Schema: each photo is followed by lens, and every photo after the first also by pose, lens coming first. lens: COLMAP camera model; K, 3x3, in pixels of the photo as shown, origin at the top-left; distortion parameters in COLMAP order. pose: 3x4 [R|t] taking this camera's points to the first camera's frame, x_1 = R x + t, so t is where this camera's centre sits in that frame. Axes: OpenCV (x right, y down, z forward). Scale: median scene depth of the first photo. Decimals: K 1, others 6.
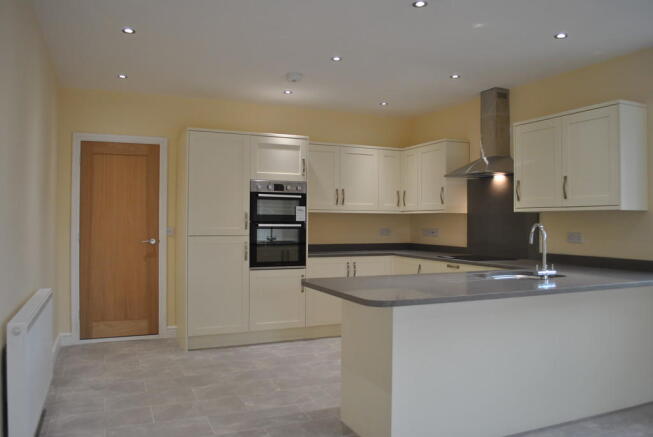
lens RADIAL K [[517.0, 0, 326.9], [0, 517.0, 219.4], [0, 0, 1]] dist [-0.071726, -0.008500]
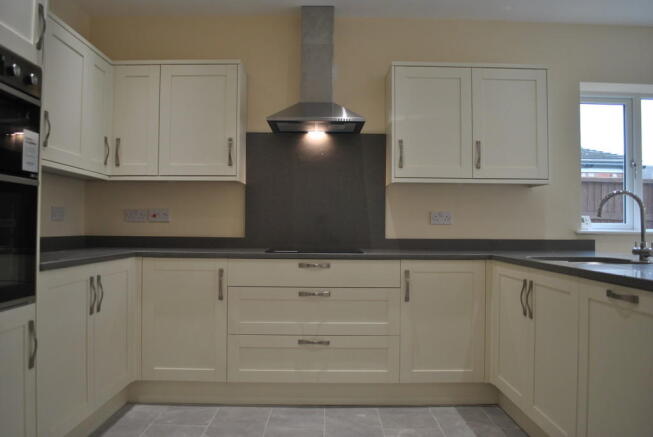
lens RADIAL K [[517.0, 0, 326.2], [0, 517.0, 218.7], [0, 0, 1]] dist [-0.071726, -0.008500]
pose [[0.397749, 0.012855, 0.917404, -0.288737], [-0.008135, 0.999912, -0.010485, 0.037886], [-0.917458, -0.003293, 0.397819, 0.672008]]
